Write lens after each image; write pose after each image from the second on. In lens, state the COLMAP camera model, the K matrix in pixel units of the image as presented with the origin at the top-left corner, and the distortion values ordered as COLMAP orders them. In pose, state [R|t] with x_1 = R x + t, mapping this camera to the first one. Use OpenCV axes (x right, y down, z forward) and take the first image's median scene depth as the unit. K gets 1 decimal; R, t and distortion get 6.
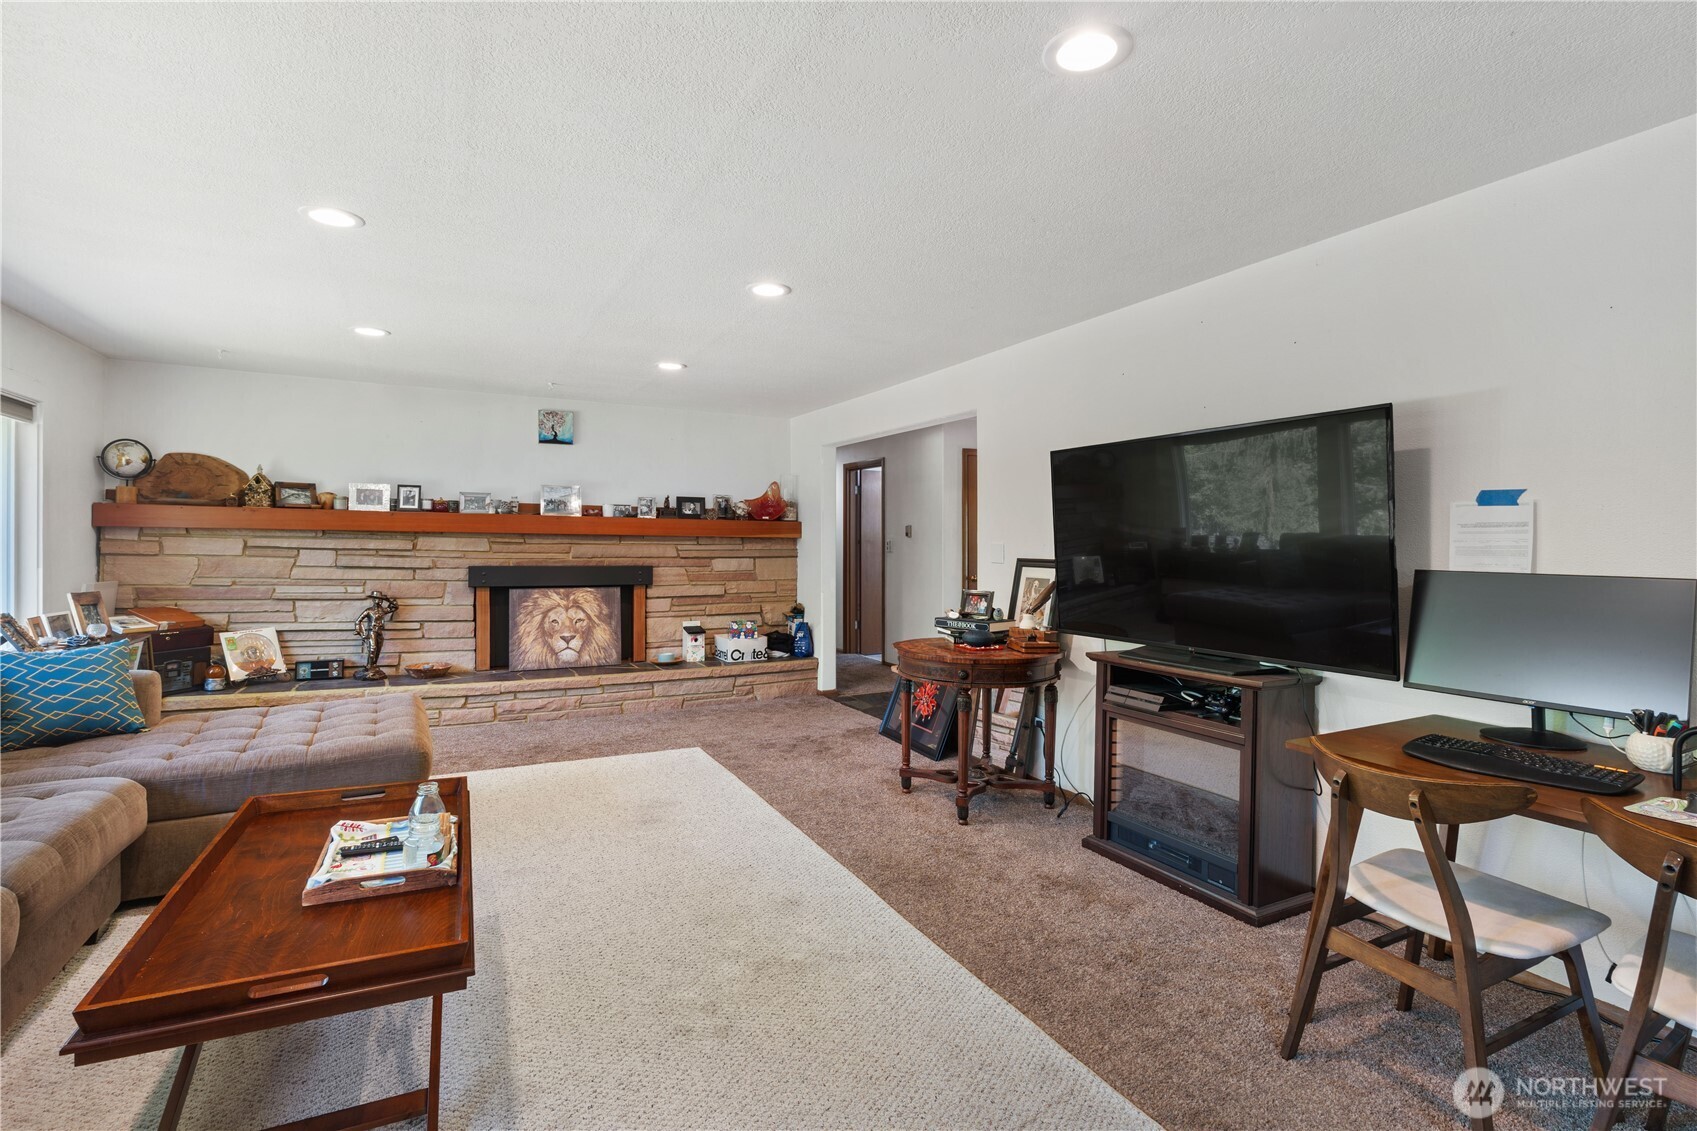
lens RADIAL K [[787.6, 0, 857.7], [0, 787.6, 549.6], [0, 0, 1]] dist [-0.004827, -0.000330]
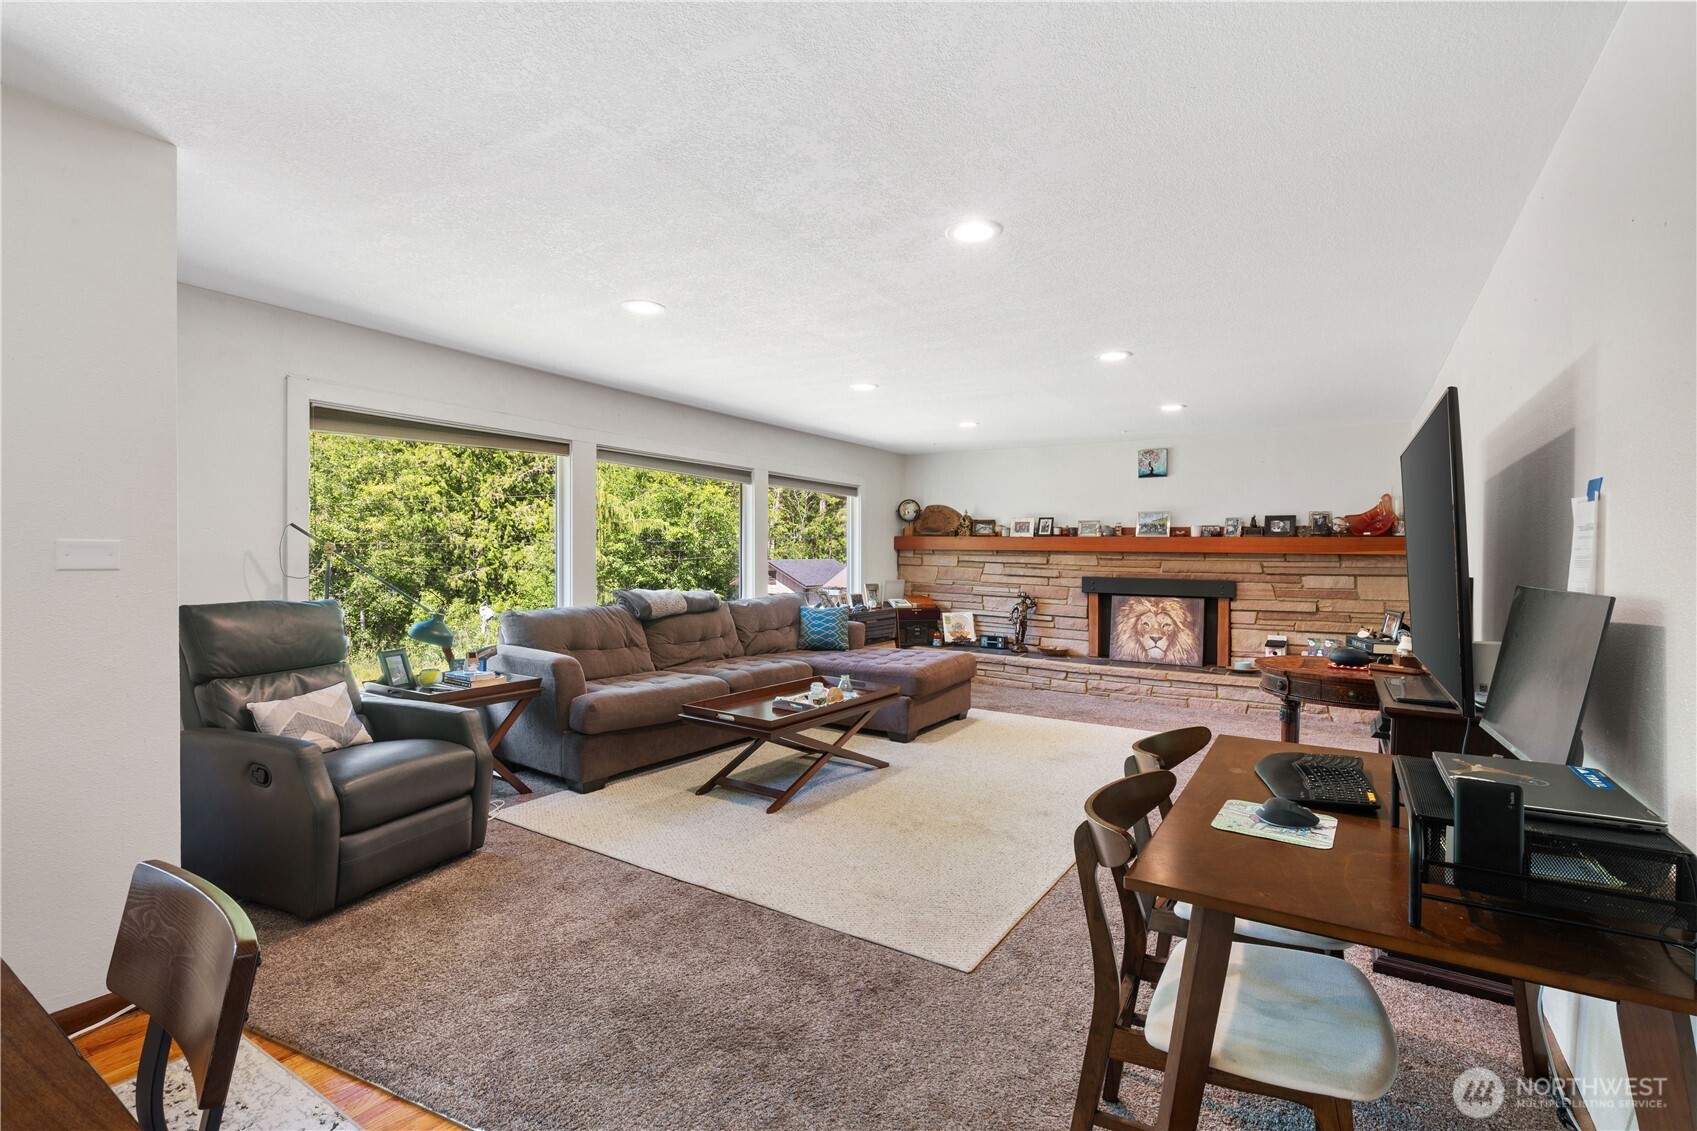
lens RADIAL K [[777.4, 0, 854.4], [0, 777.4, 564.2], [0, 0, 1]] dist [-0.003853, 0.000170]
pose [[0.506311, 0.006777, -0.862324, 0.444047], [-0.013034, 0.999915, 0.000206, 0.005159], [0.862253, 0.011135, 0.506356, 0.003511]]
